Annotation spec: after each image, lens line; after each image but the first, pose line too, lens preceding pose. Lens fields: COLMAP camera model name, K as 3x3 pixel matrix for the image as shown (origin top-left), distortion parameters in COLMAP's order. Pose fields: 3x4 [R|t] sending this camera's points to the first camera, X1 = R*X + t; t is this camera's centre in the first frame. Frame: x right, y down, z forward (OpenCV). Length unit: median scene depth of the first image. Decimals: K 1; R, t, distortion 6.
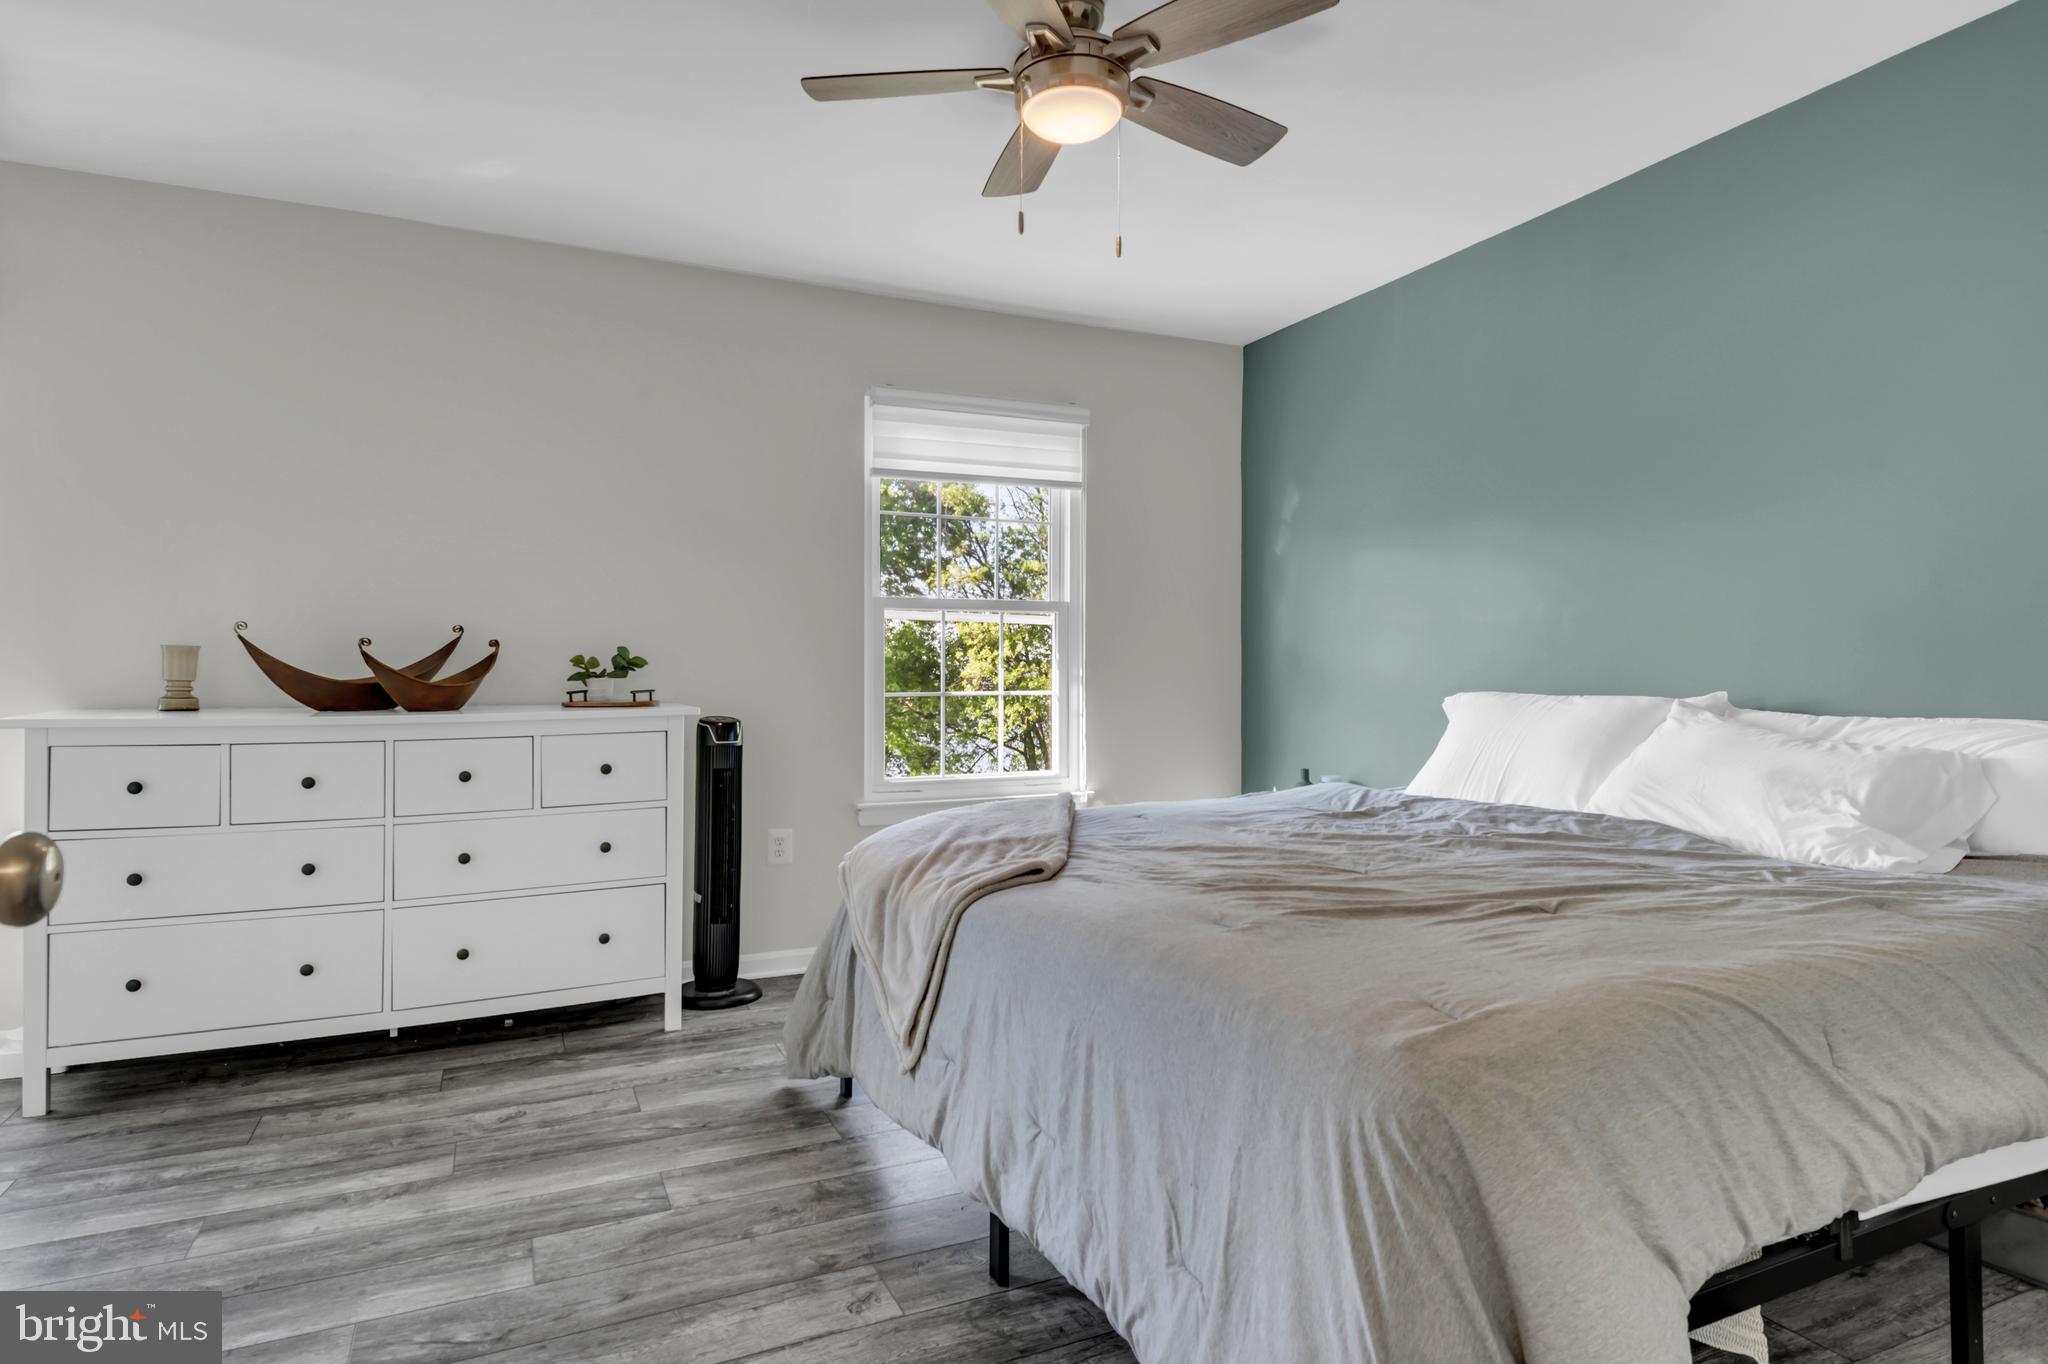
lens RADIAL K [[1104.9, 0, 1019.3], [0, 1104.9, 675.6], [0, 0, 1]] dist [-0.006962, -0.003778]
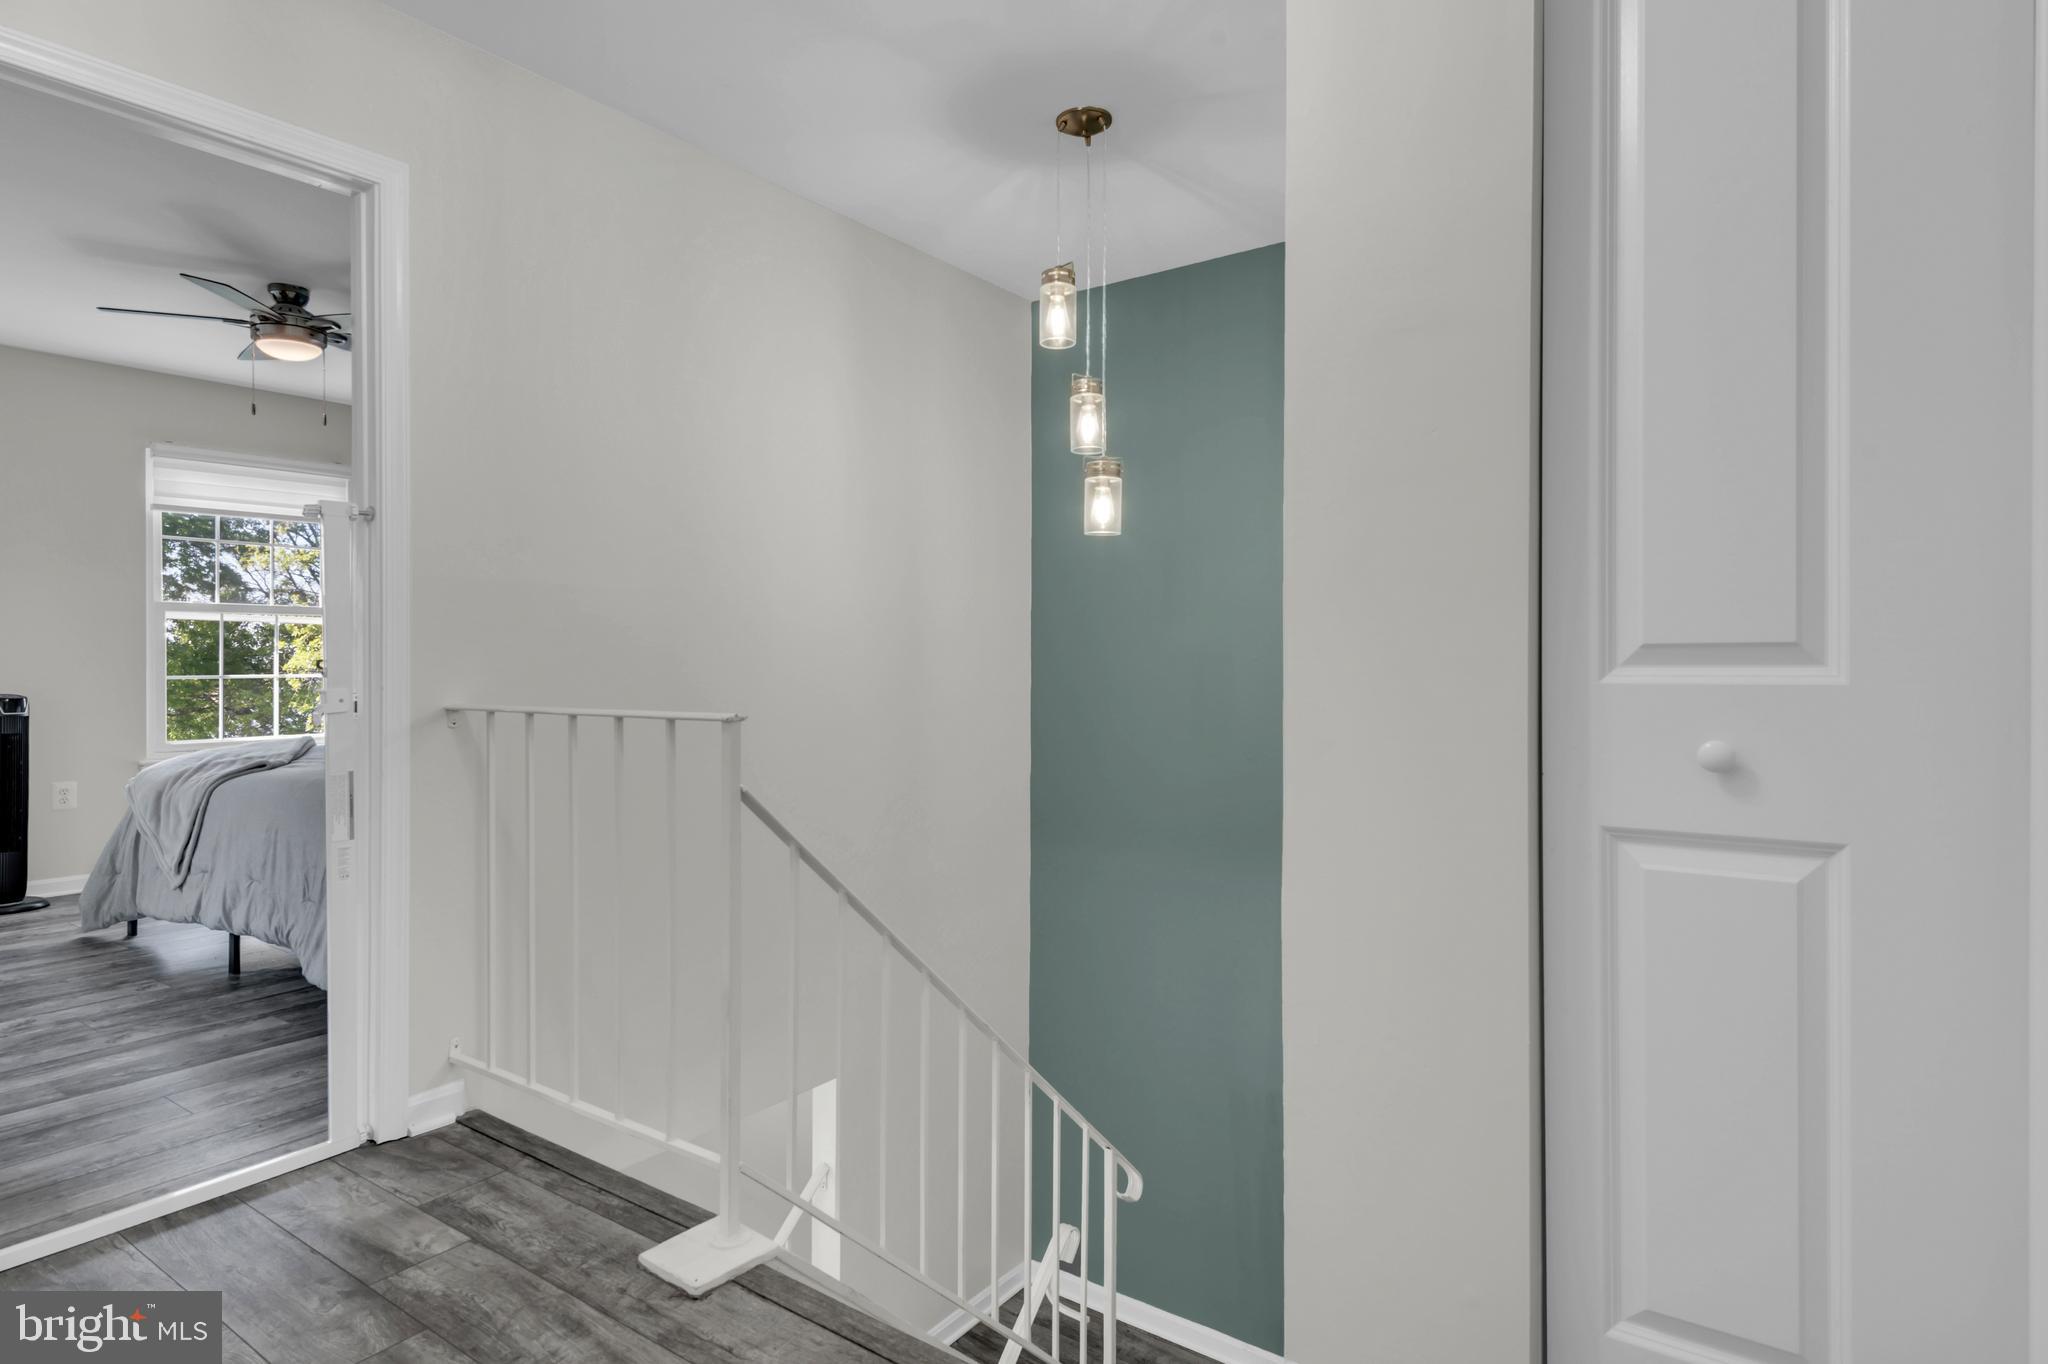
lens RADIAL K [[1104.9, 0, 1024.9], [0, 1104.9, 675.5], [0, 0, 1]] dist [-0.006962, -0.003778]
pose [[0.860443, -0.002488, 0.509541, 0.137344], [-0.000073, 0.999987, 0.005006, 0.011896], [-0.509547, -0.004345, 0.860432, -0.961890]]
